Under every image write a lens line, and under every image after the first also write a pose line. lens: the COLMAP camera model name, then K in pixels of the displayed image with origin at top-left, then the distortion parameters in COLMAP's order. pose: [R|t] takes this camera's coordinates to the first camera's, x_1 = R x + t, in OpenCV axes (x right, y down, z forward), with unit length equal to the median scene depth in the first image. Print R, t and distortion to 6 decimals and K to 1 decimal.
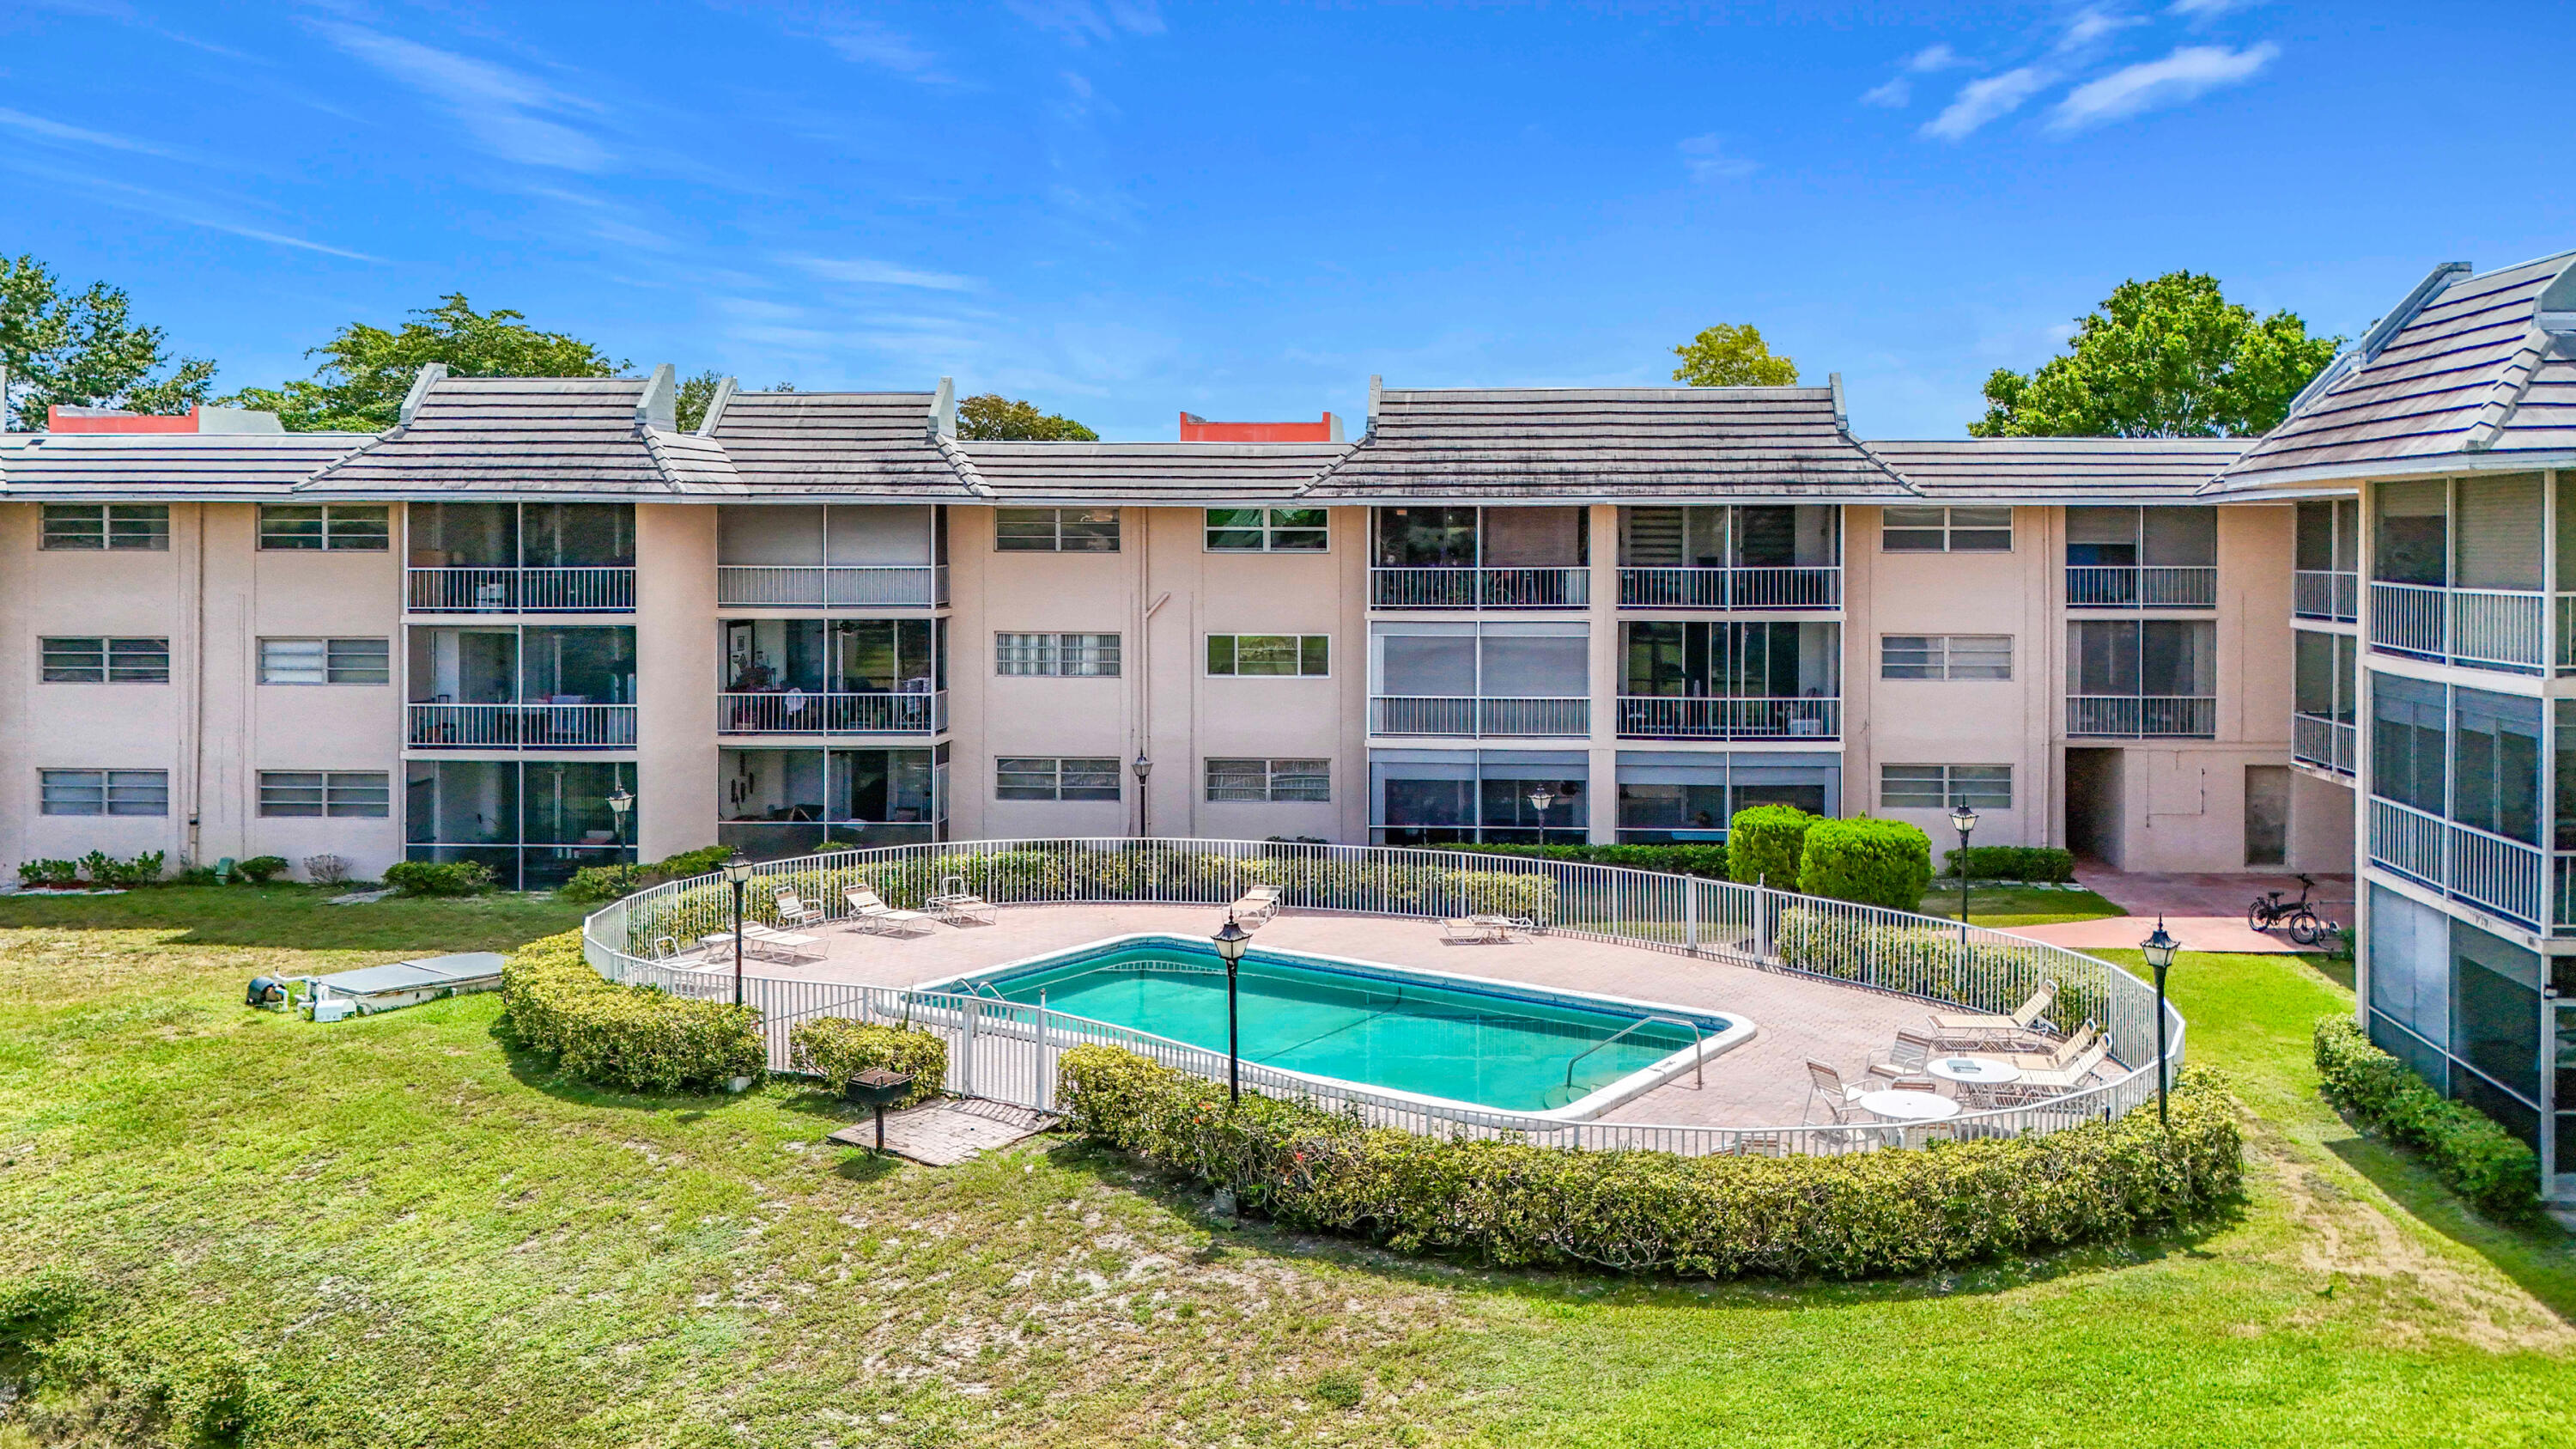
lens RADIAL K [[2102.5, 0, 1399.1], [0, 2102.5, 522.2], [0, 0, 1]] dist [0.051450, -0.090025]
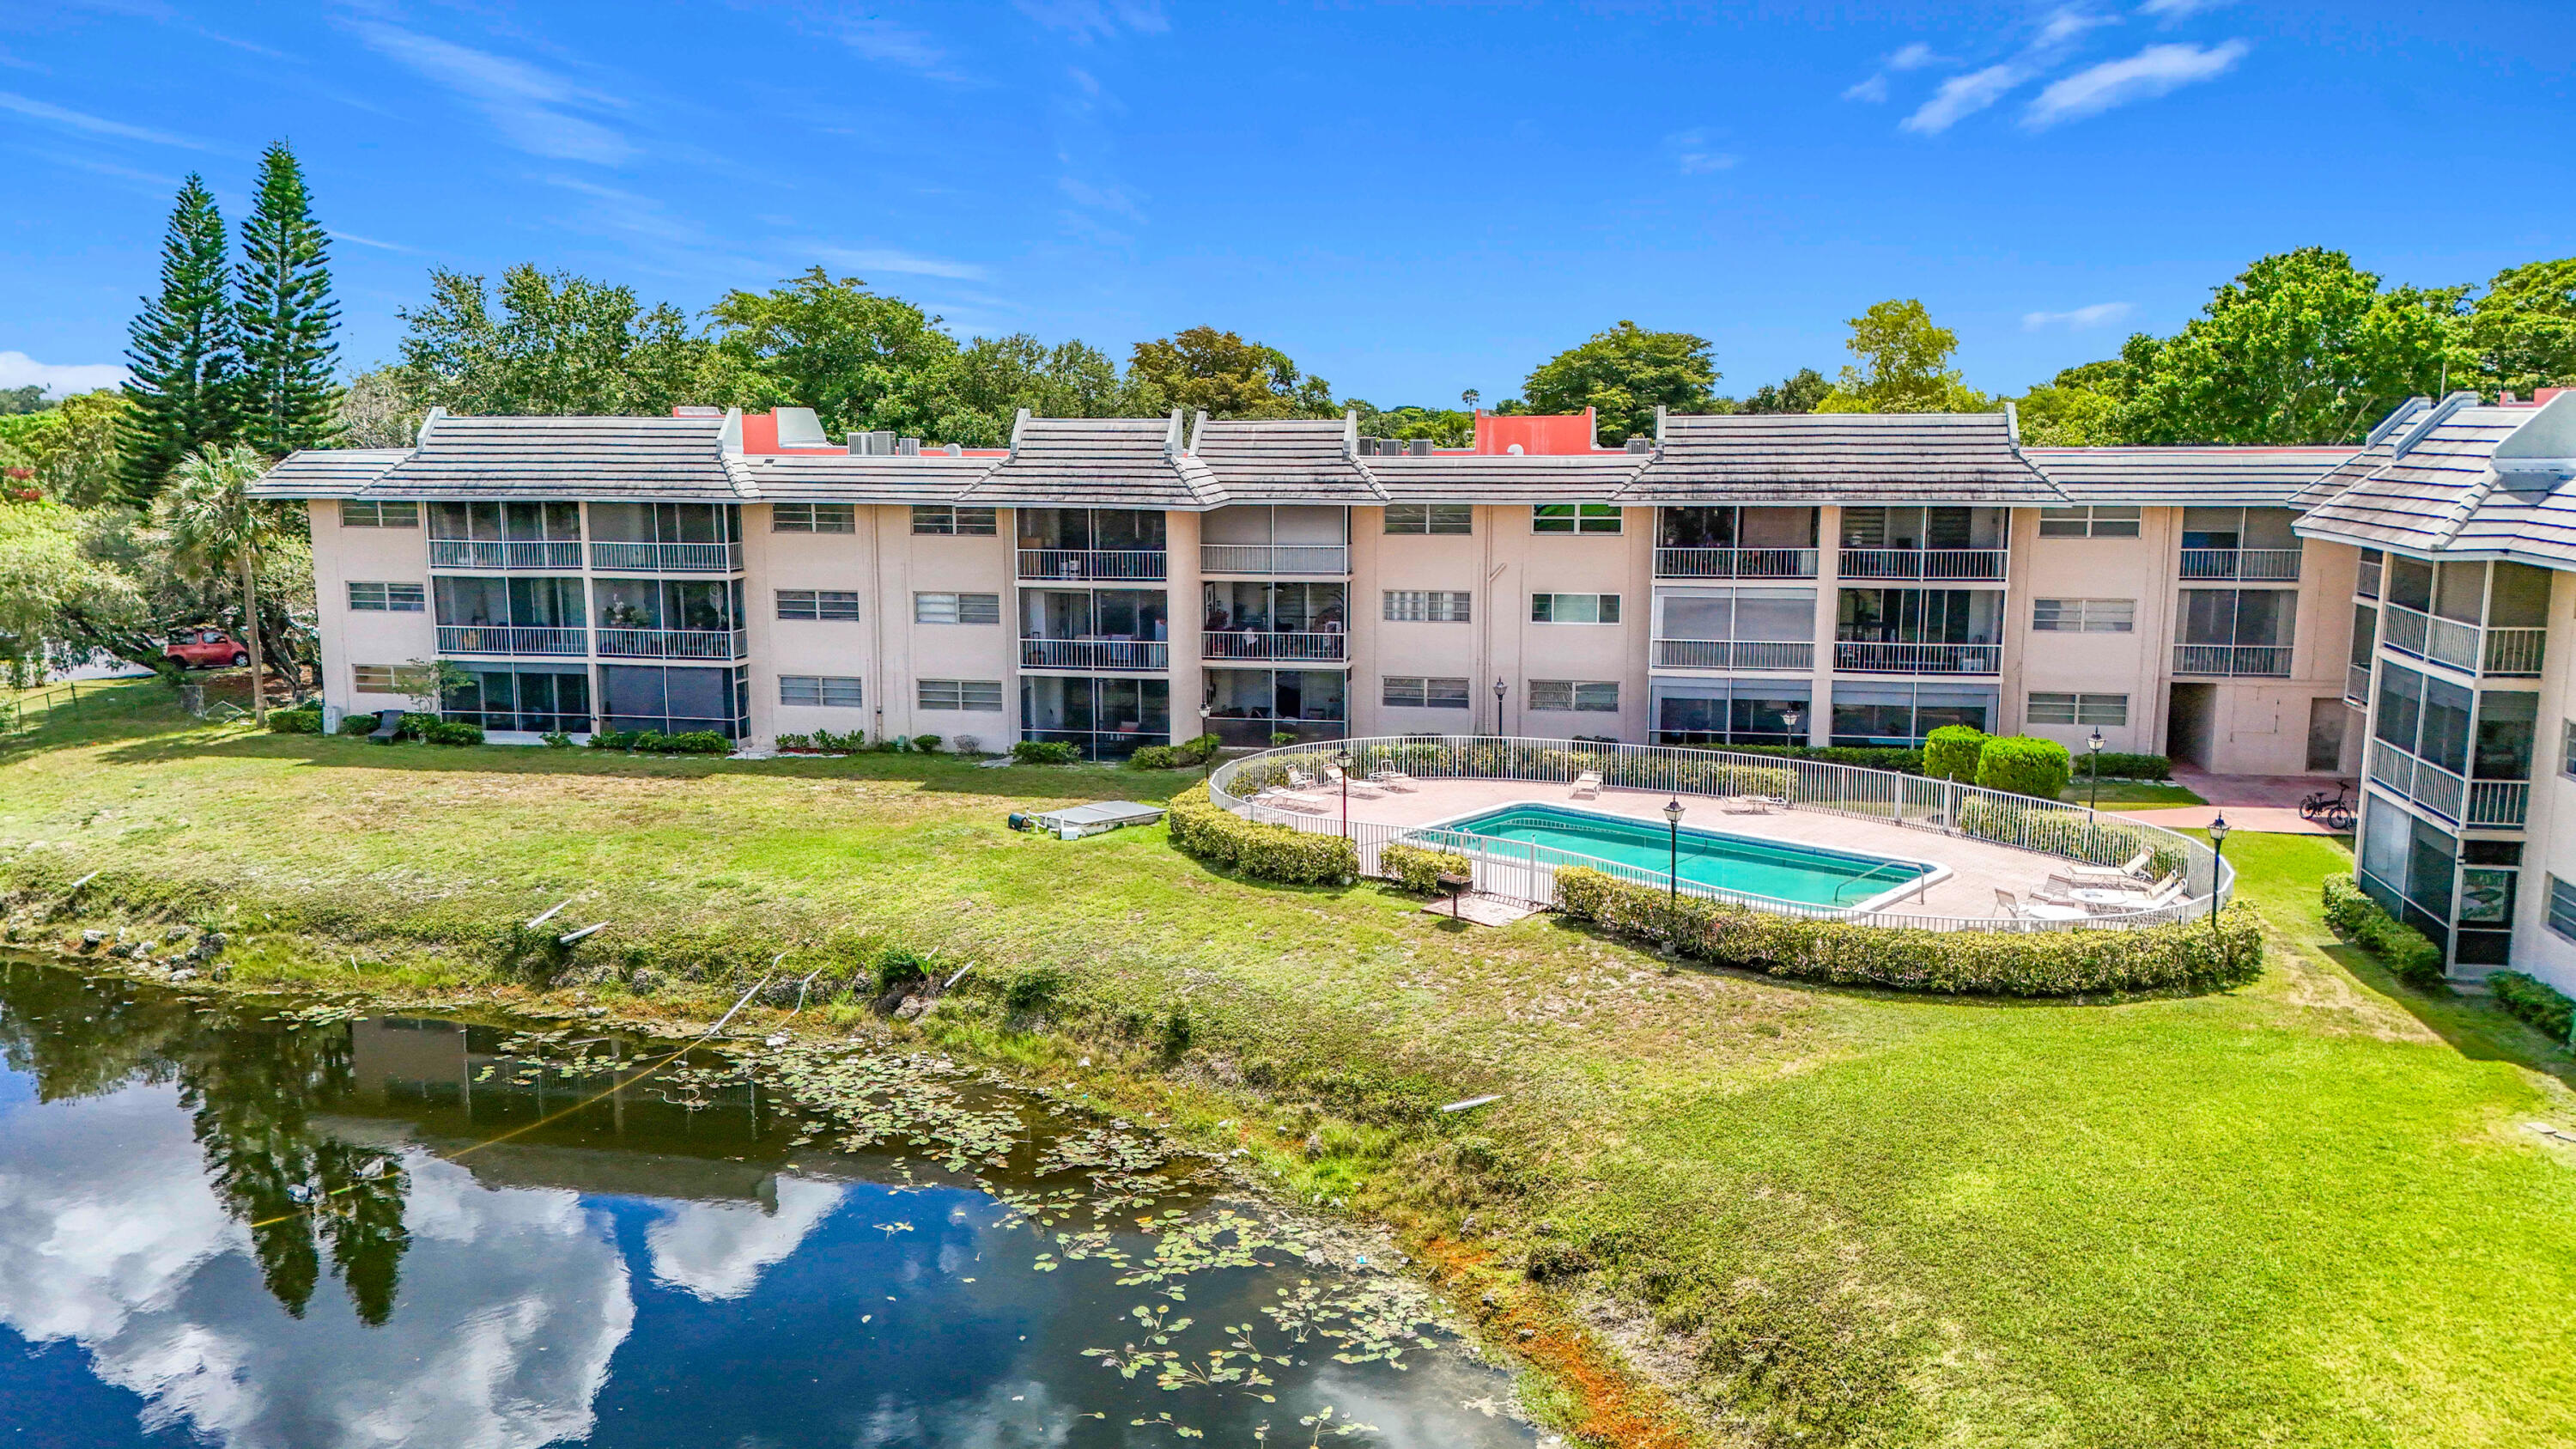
lens RADIAL K [[1906.3, 0, 1288.0], [0, 1906.3, 724.5], [0, 0, 1]] dist [0.066389, -0.065026]
pose [[0.991943, 0.020158, -0.125070, -0.097692], [-0.000414, 0.987770, 0.155915, -0.062627], [0.126683, -0.154607, 0.979820, -0.306674]]
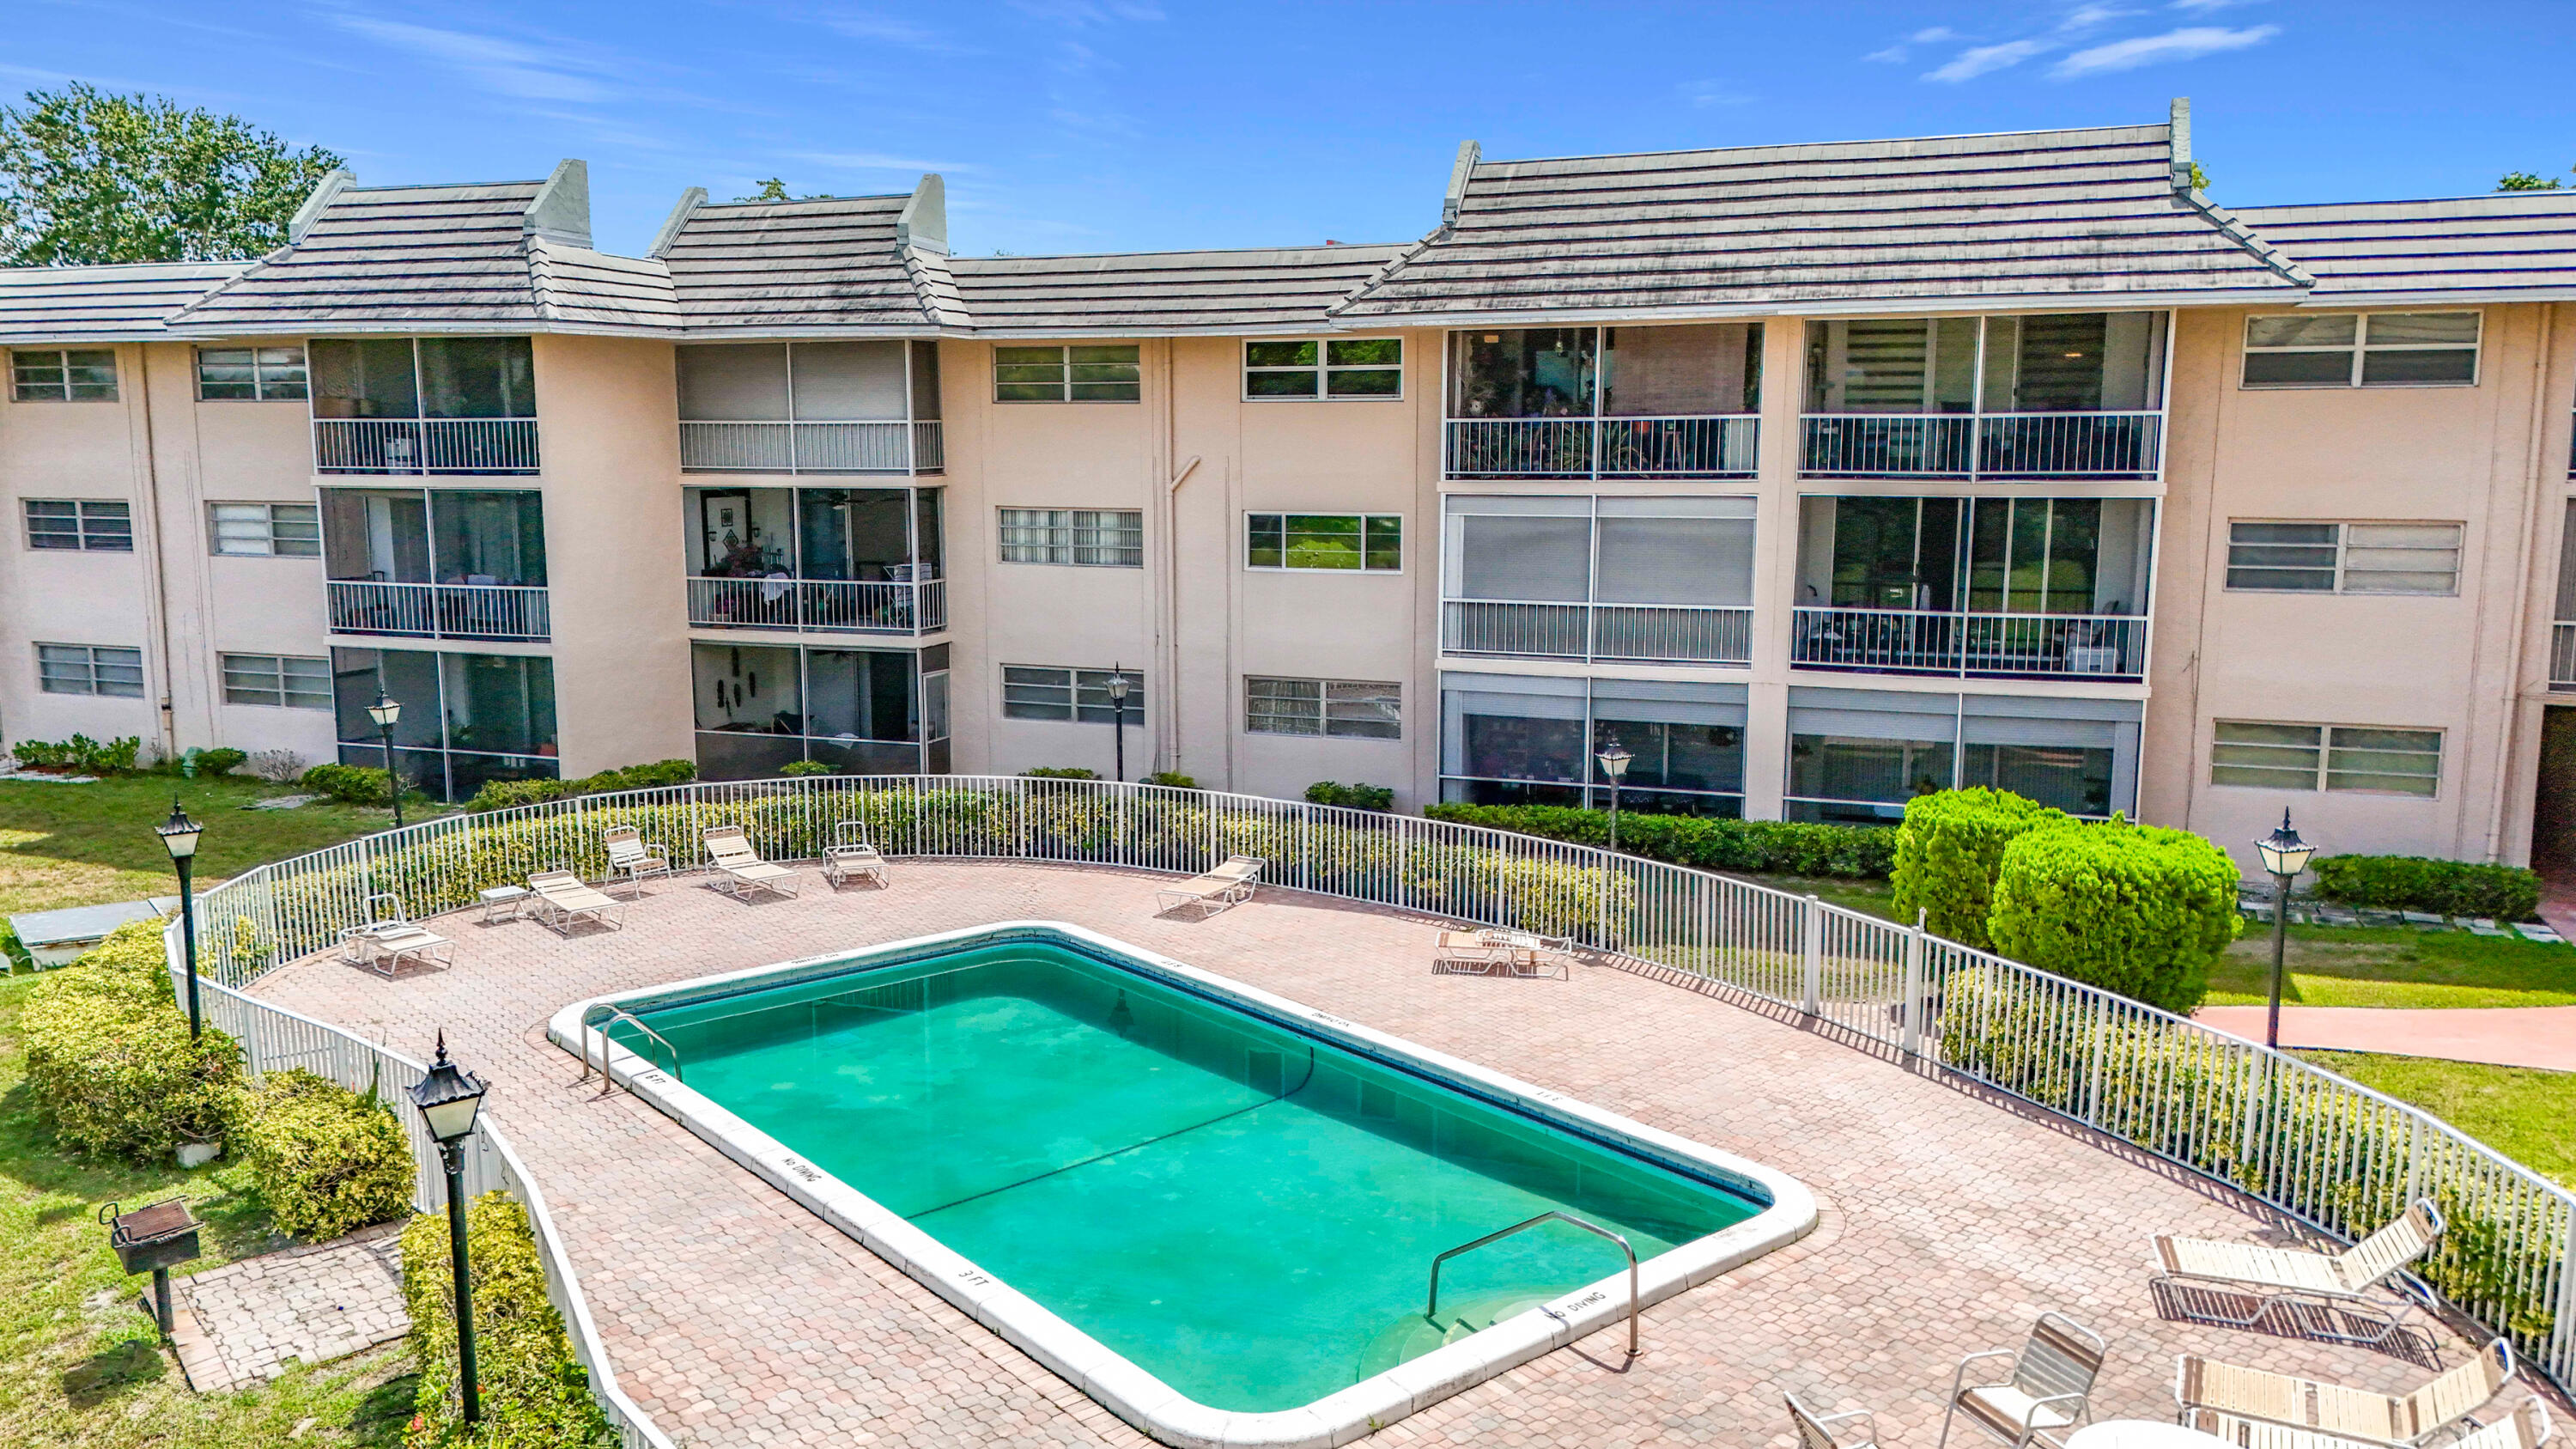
lens RADIAL K [[1915.7, 0, 1288.0], [0, 1915.7, 724.5], [0, 0, 1]] dist [0.021203, 0.005651]
pose [[0.958487, 0.041325, -0.282126, 0.125228], [0.001203, 0.988847, 0.148932, 0.027937], [0.285134, -0.143089, 0.947747, 0.364993]]
